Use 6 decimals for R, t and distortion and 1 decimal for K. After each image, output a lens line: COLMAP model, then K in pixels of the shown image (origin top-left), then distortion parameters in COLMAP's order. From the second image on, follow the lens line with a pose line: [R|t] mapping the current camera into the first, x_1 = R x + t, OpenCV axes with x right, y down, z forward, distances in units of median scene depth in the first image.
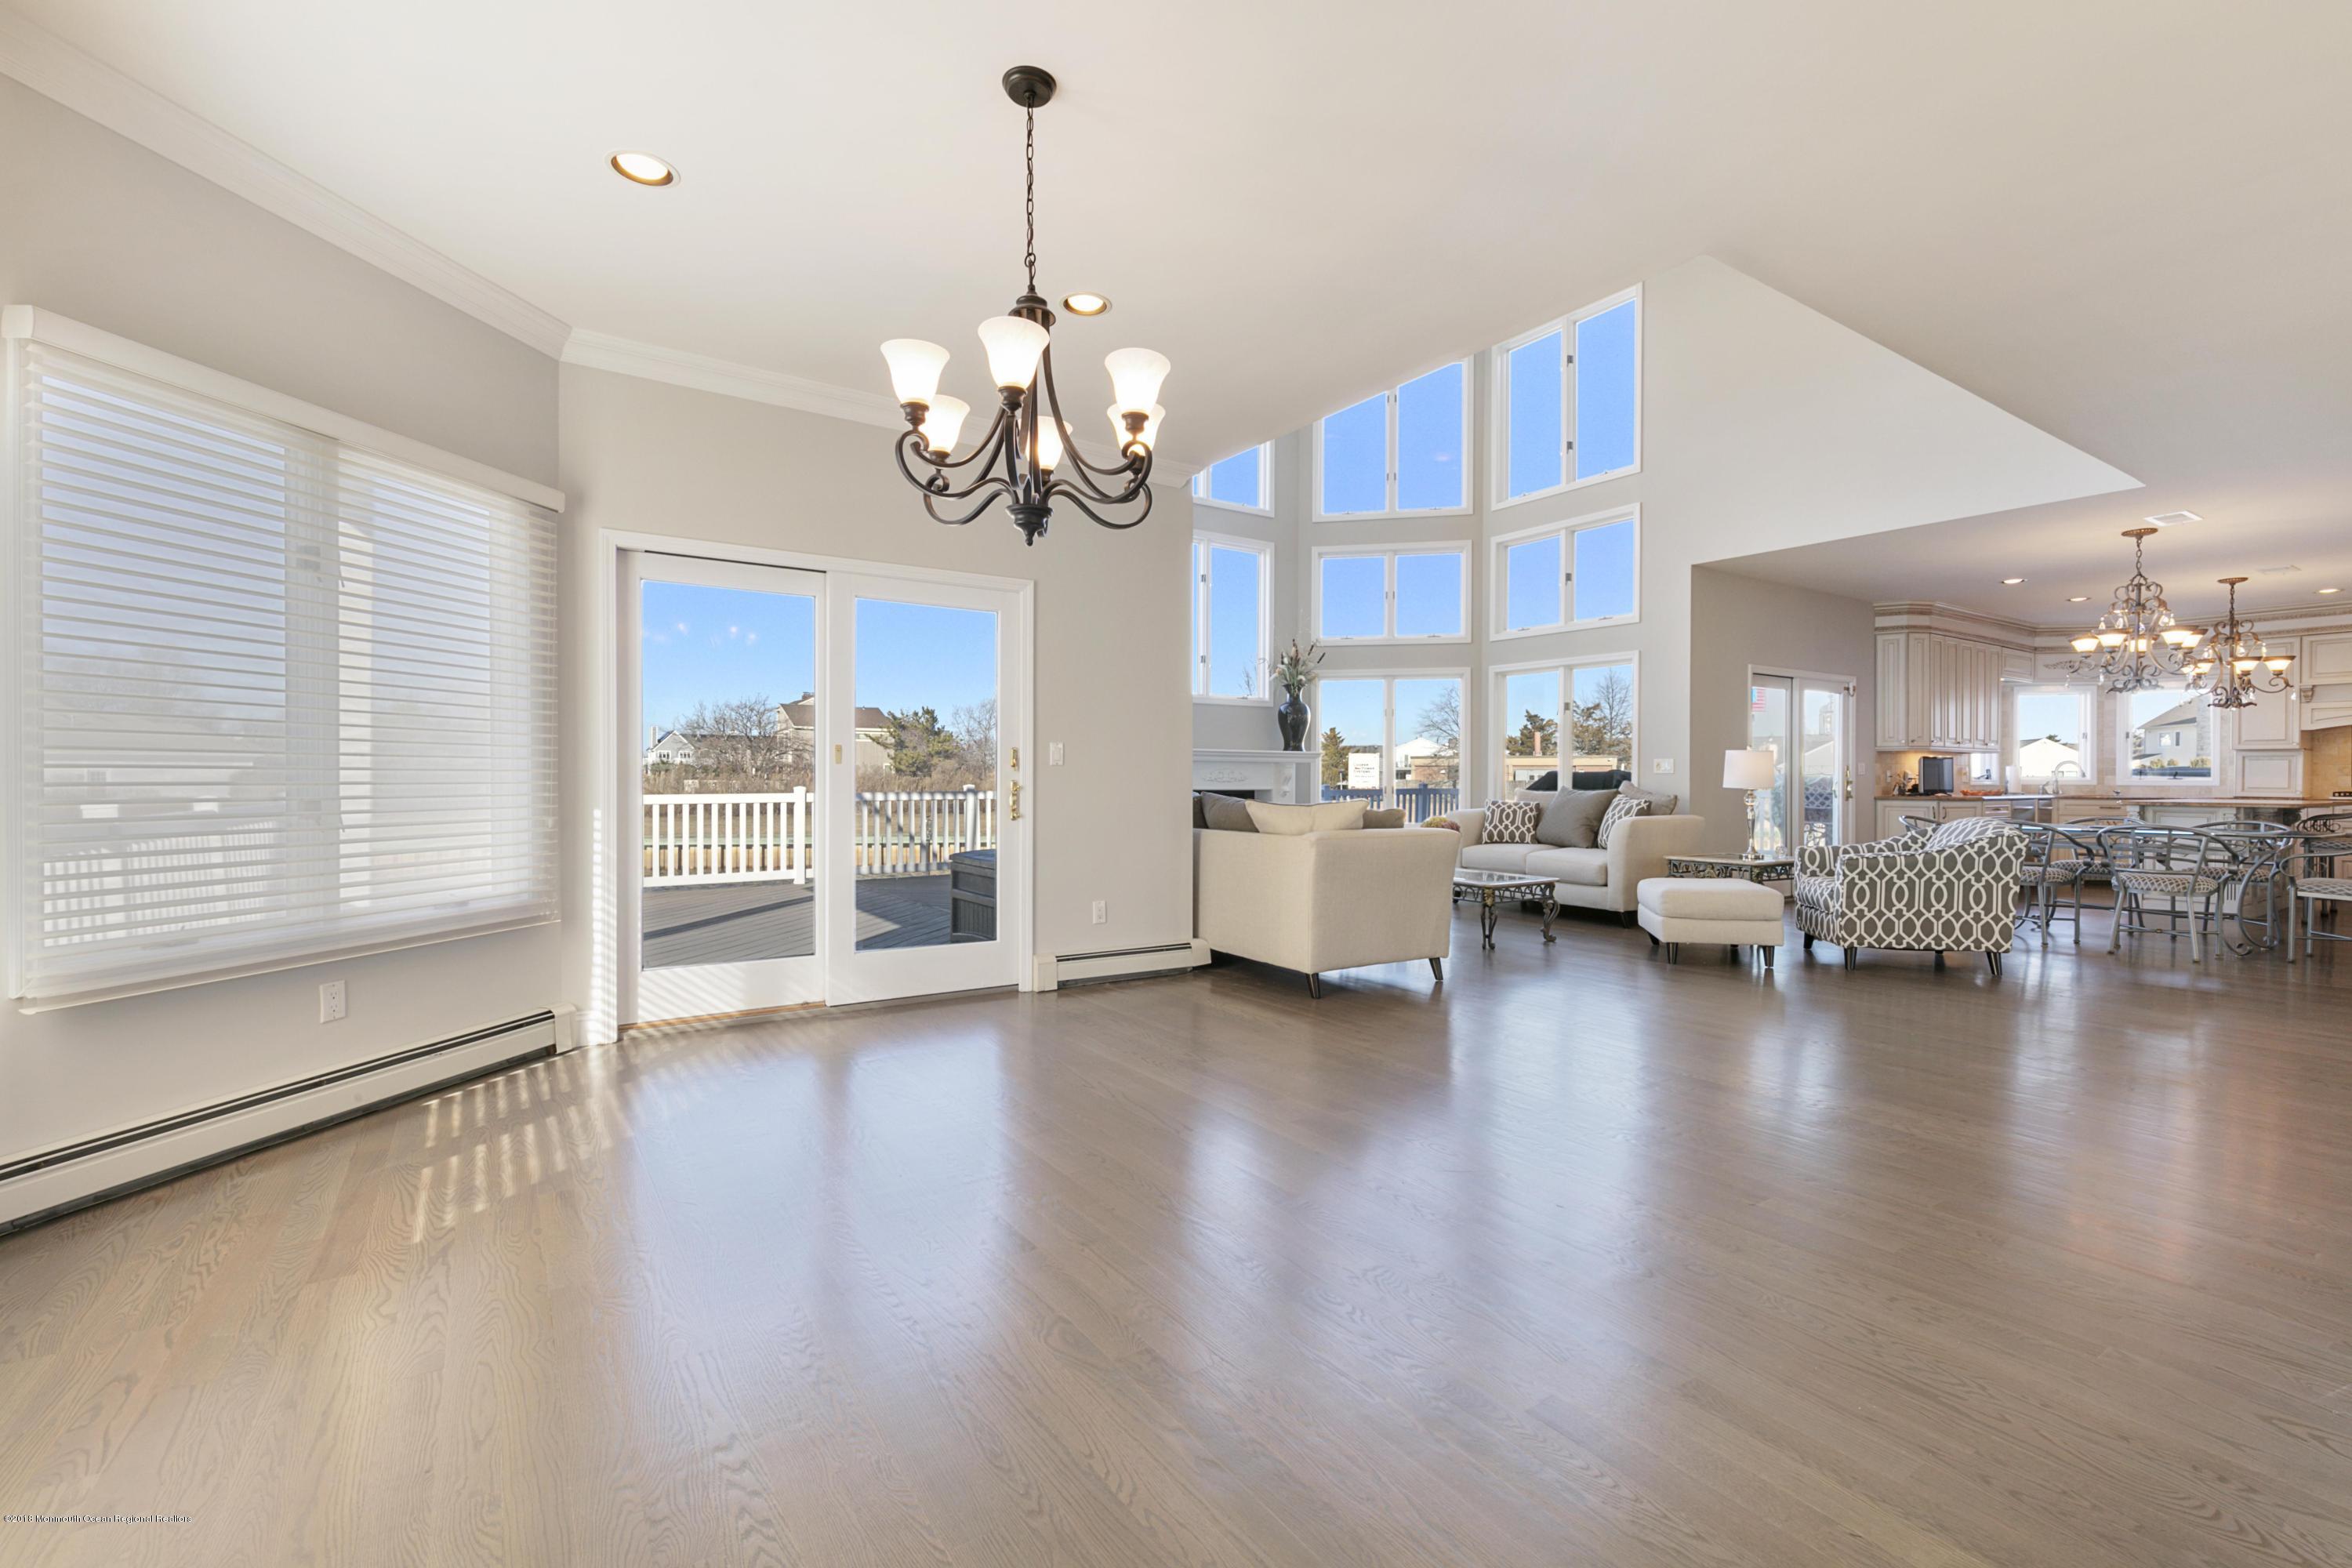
lens RADIAL K [[1016.3, 0, 1176.0], [0, 1016.3, 784.0], [0, 0, 1]] dist [0.002742, 0.000124]
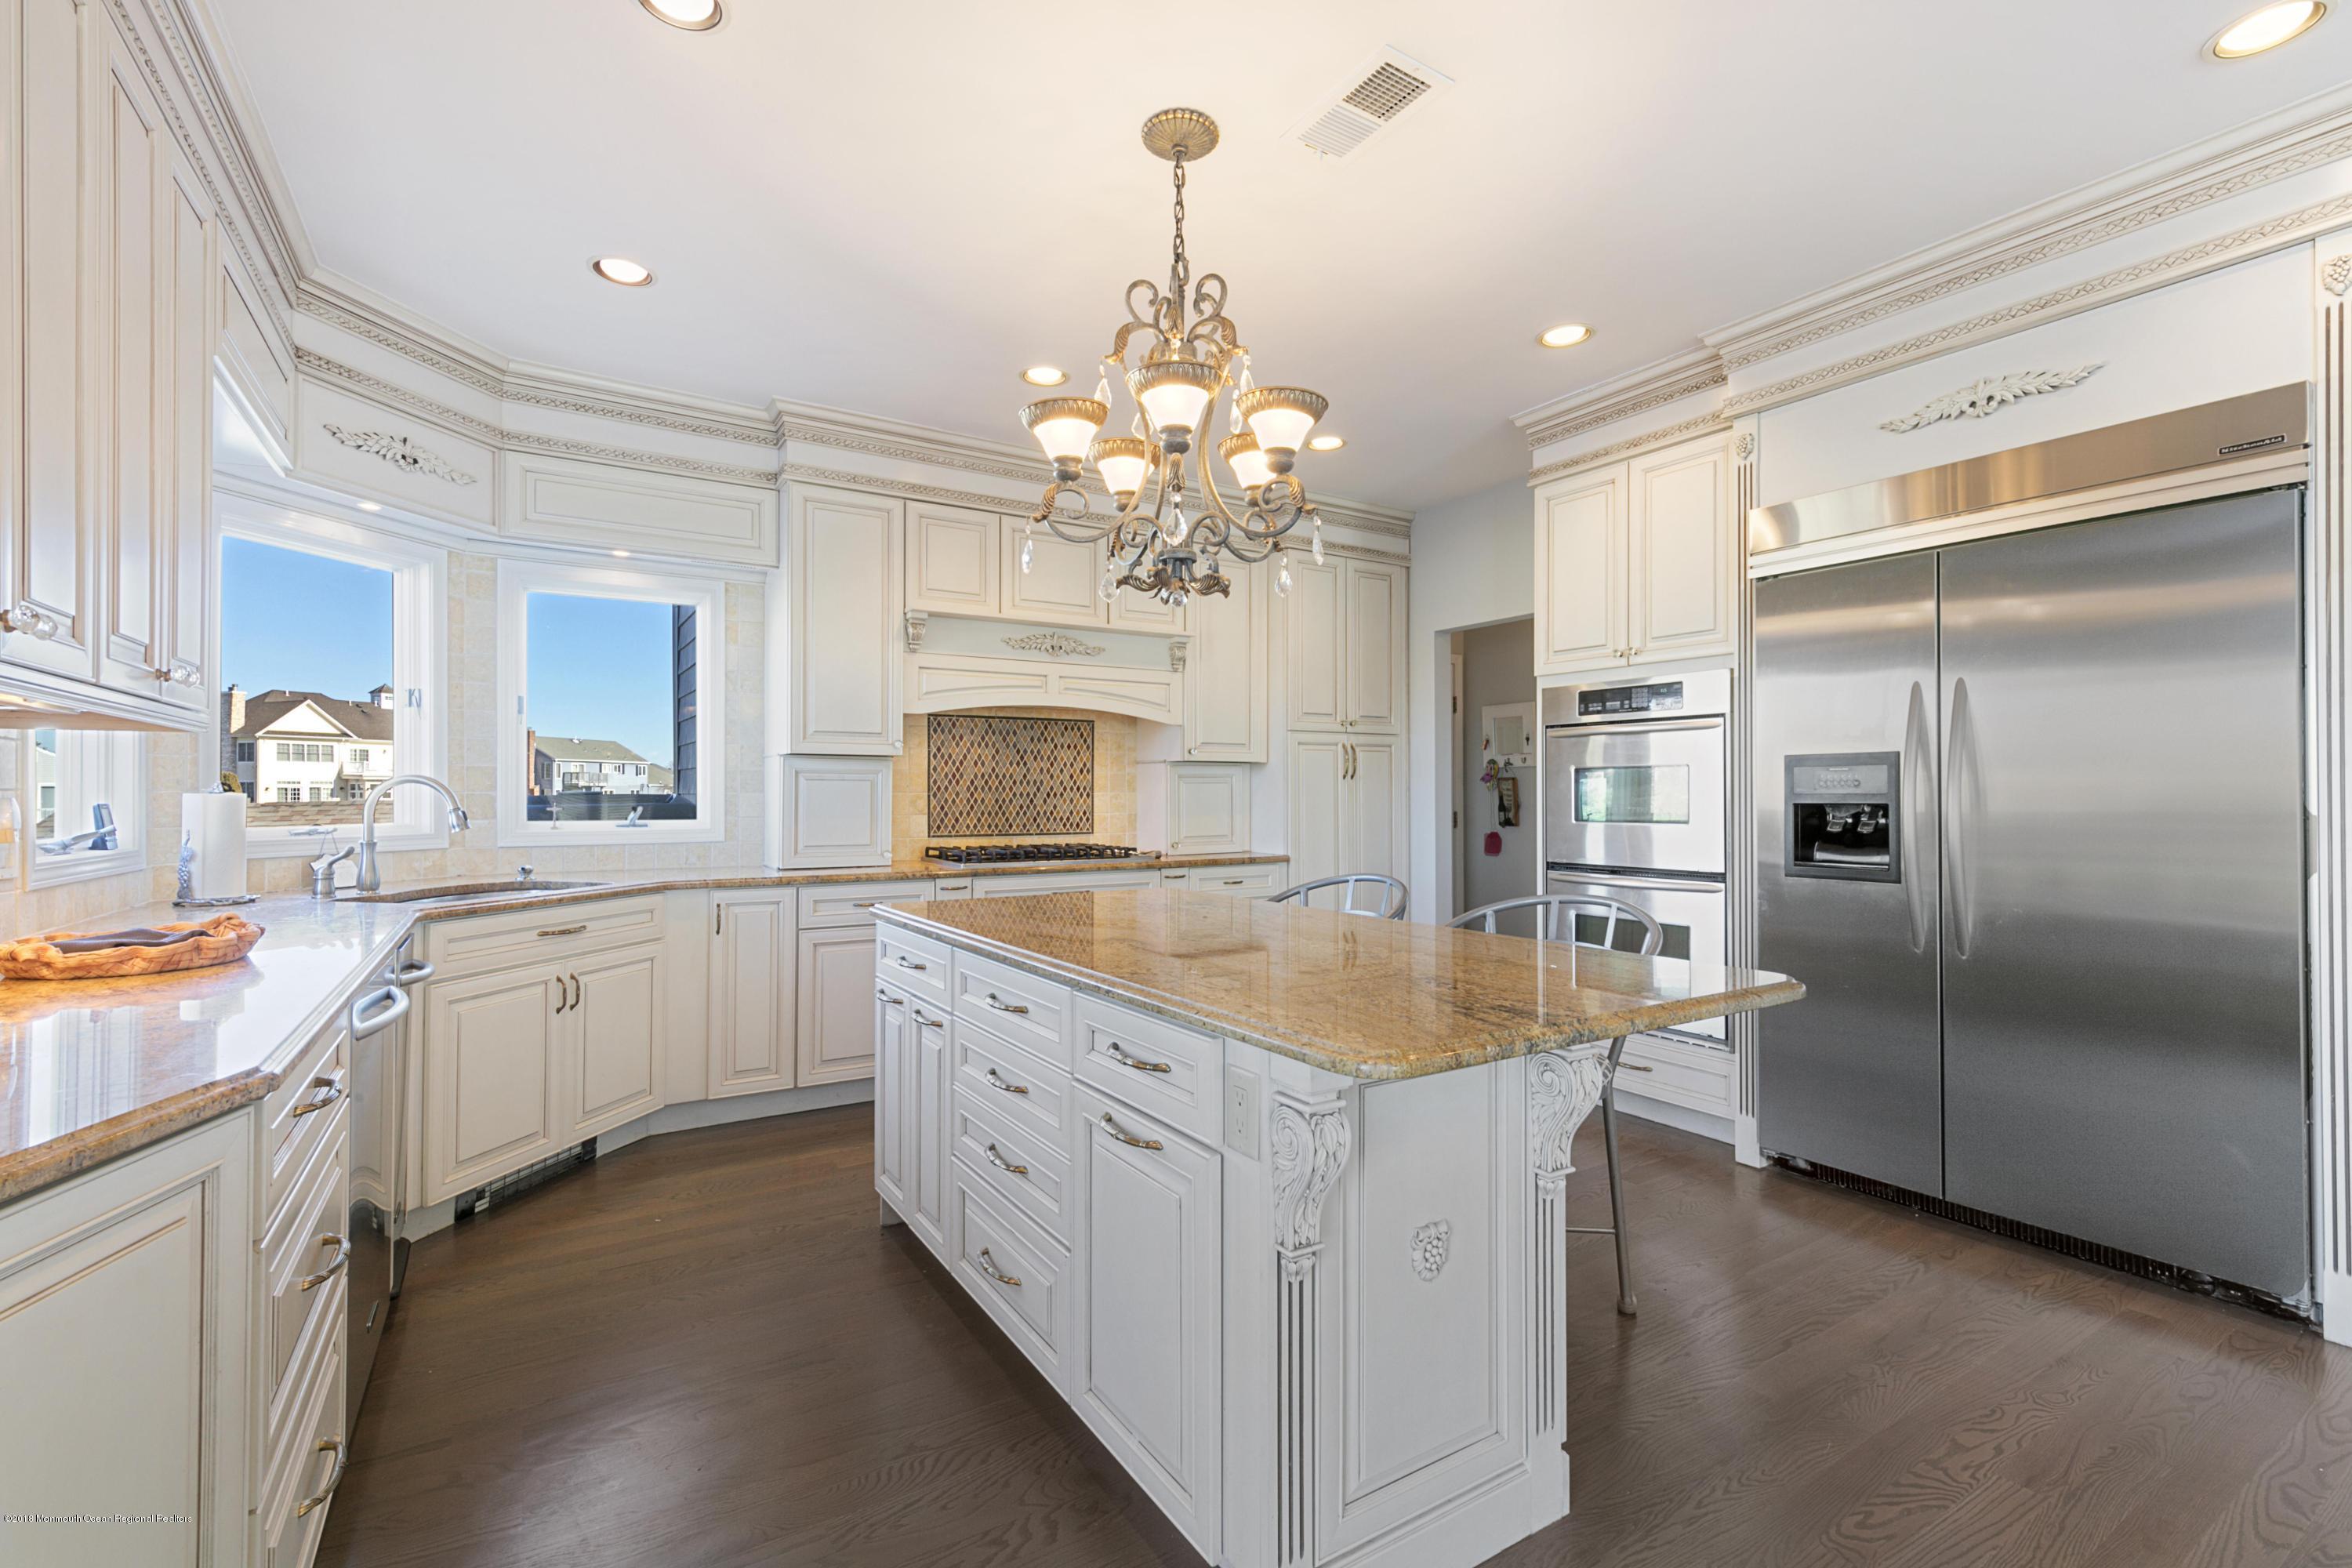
lens RADIAL K [[1016.3, 0, 1176.0], [0, 1016.3, 784.0], [0, 0, 1]] dist [0.002742, 0.000124]
pose [[0.024370, 0.009035, 0.999662, 0.583283], [0.005942, 0.999940, -0.009182, -0.015403], [-0.999685, 0.006164, 0.024315, 0.763964]]
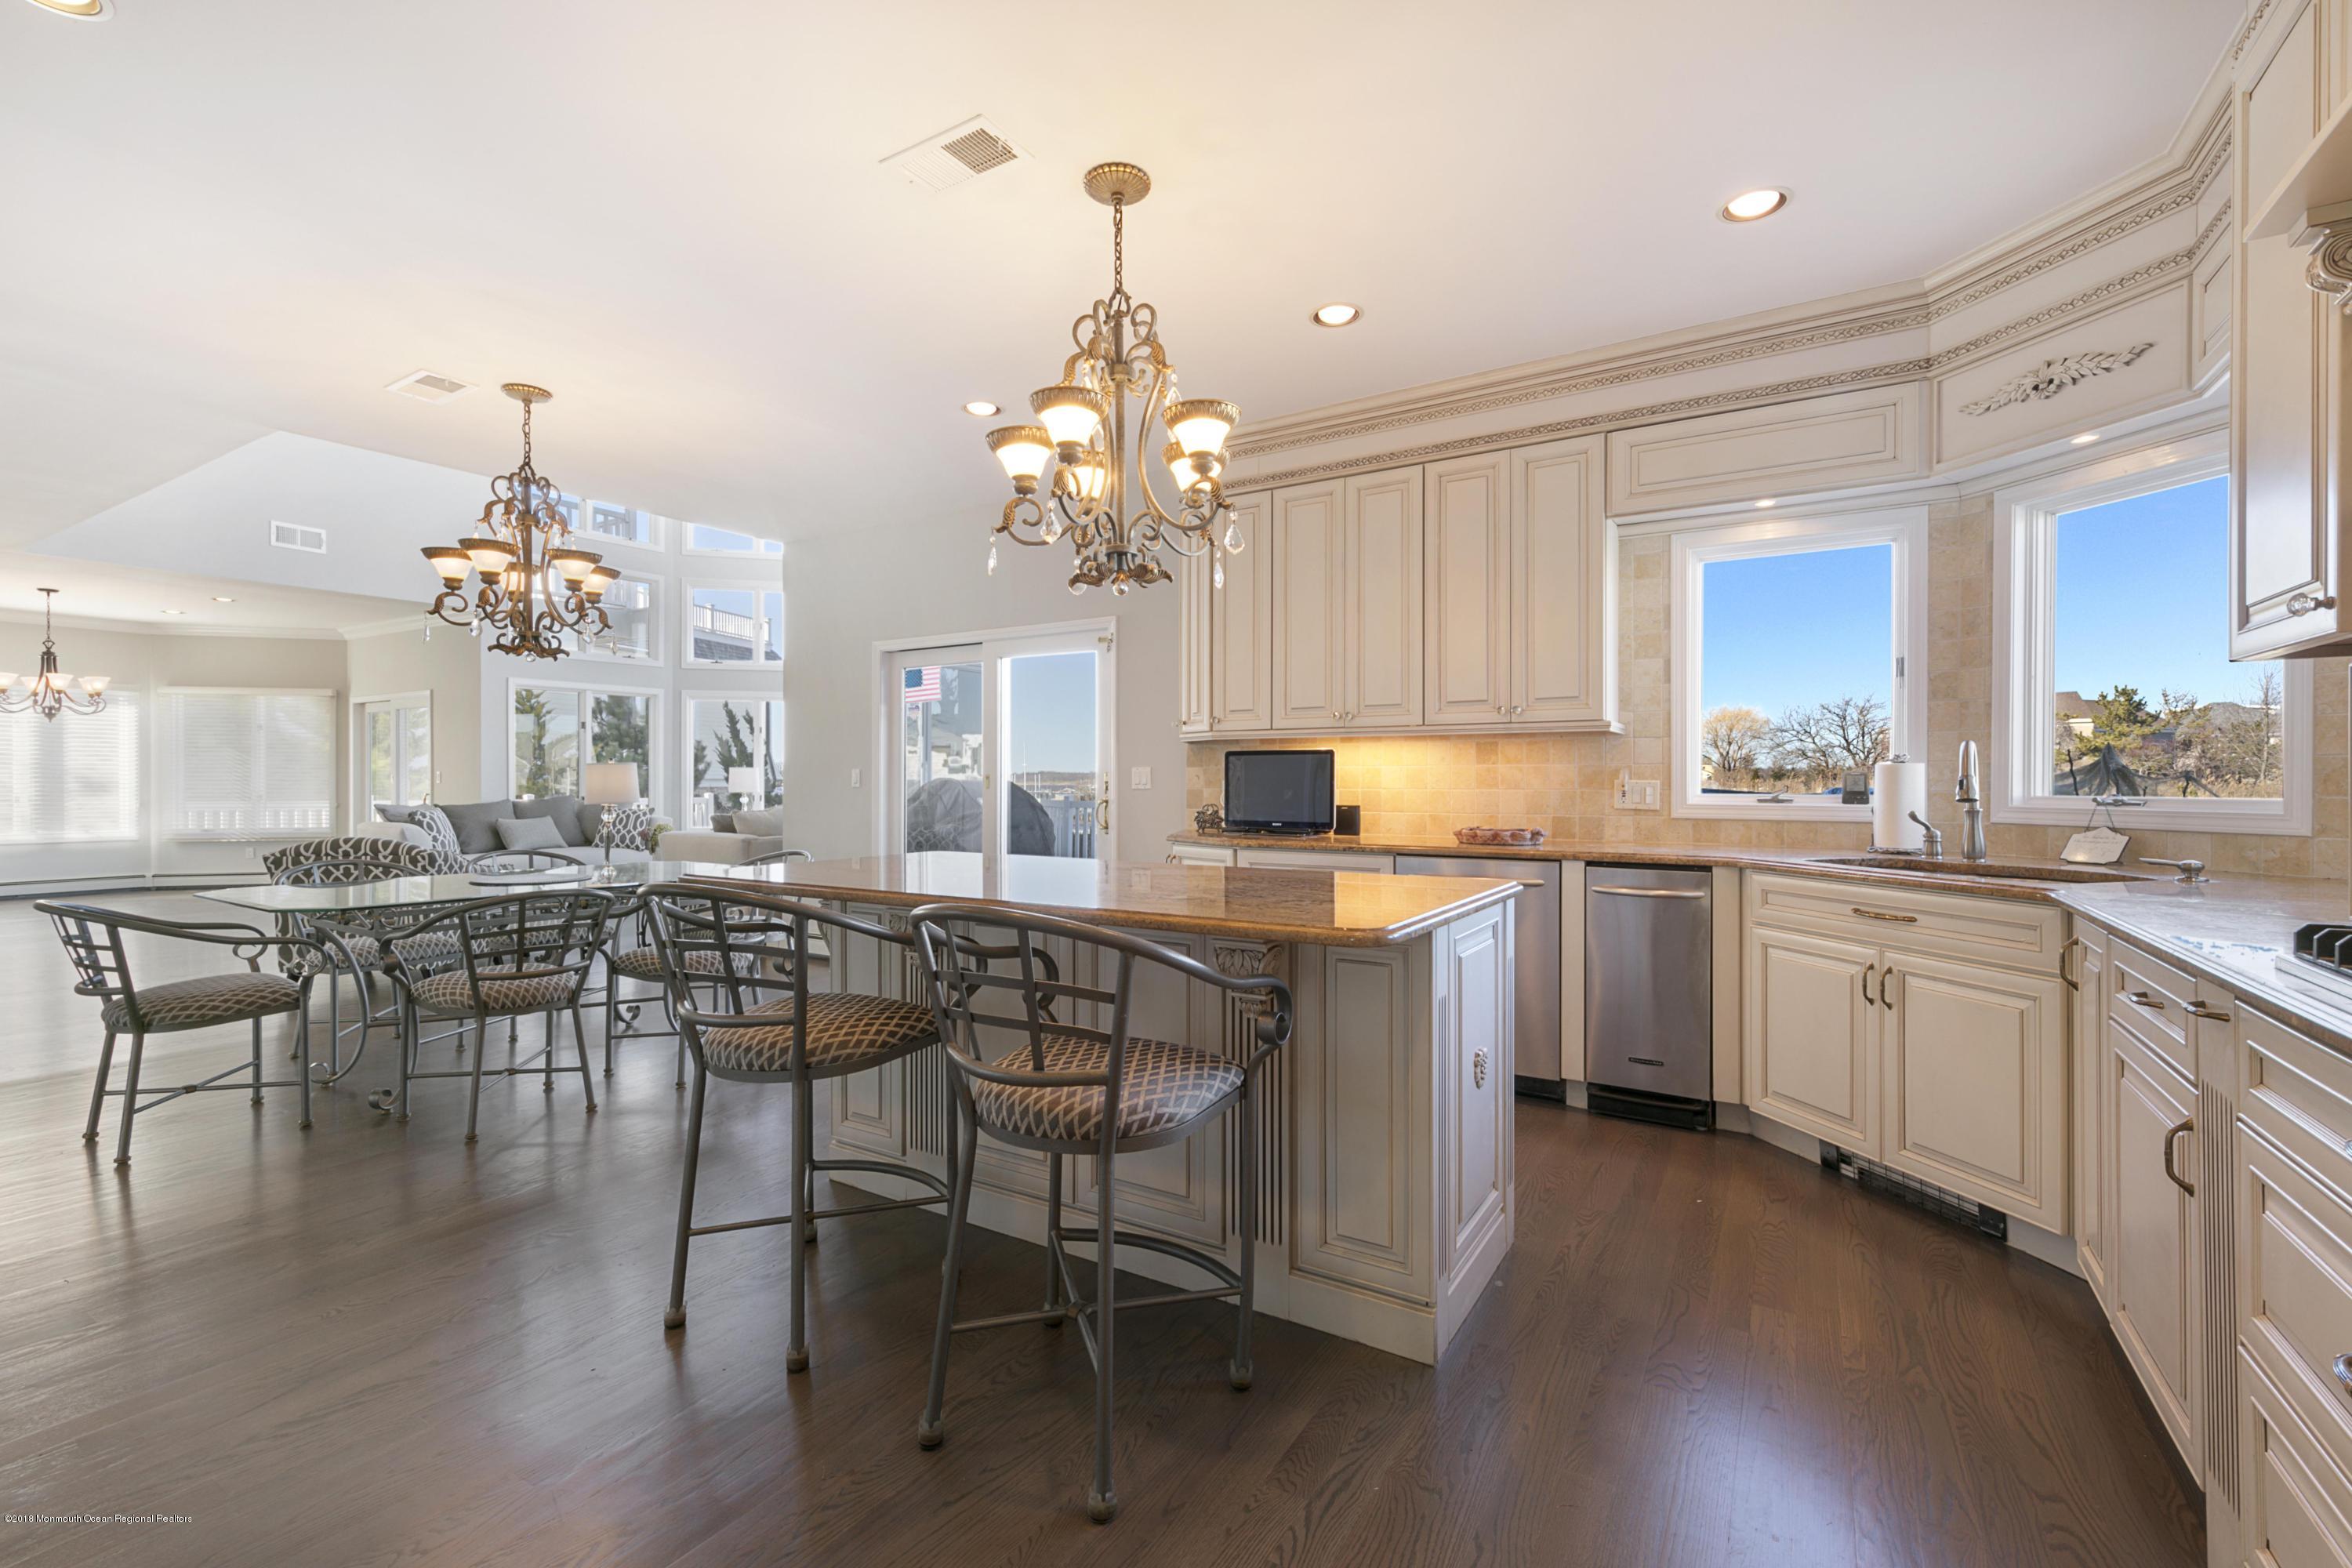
lens RADIAL K [[1016.3, 0, 1176.0], [0, 1016.3, 784.0], [0, 0, 1]] dist [0.002742, 0.000124]
pose [[0.416788, 0.000224, -0.909004, 1.021613], [-0.006274, 0.999977, -0.002630, -0.008420], [0.908982, 0.006800, 0.416779, 0.679490]]
